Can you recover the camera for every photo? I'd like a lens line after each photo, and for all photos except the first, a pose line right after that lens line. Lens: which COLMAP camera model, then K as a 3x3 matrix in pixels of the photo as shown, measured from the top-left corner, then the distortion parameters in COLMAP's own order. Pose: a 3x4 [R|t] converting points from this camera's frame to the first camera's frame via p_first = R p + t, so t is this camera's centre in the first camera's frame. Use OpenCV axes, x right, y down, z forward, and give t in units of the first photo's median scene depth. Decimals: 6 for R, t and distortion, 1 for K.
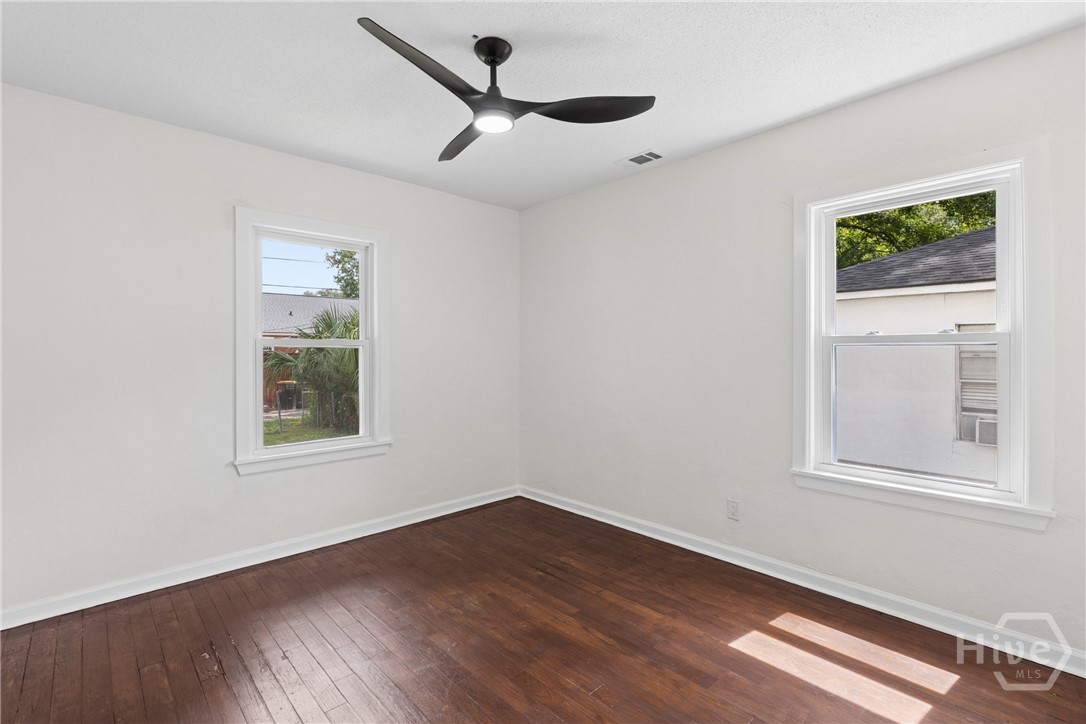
lens RADIAL K [[488.9, 0, 532.1], [0, 488.9, 365.8], [0, 0, 1]] dist [-0.002390, -0.000028]
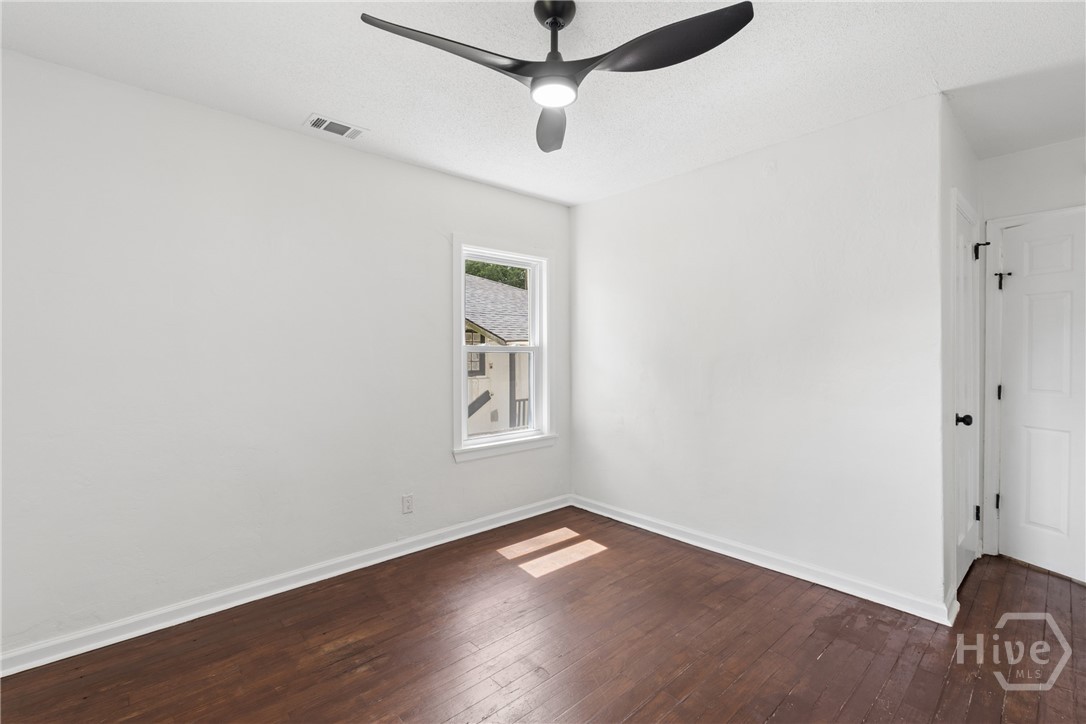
lens RADIAL K [[488.9, 0, 532.1], [0, 488.9, 365.8], [0, 0, 1]] dist [-0.002390, -0.000028]
pose [[-0.005100, -0.012332, 0.999911, -0.818945], [0.028337, 0.999521, 0.012472, -0.016519], [-0.999585, 0.028398, -0.004748, 0.898126]]
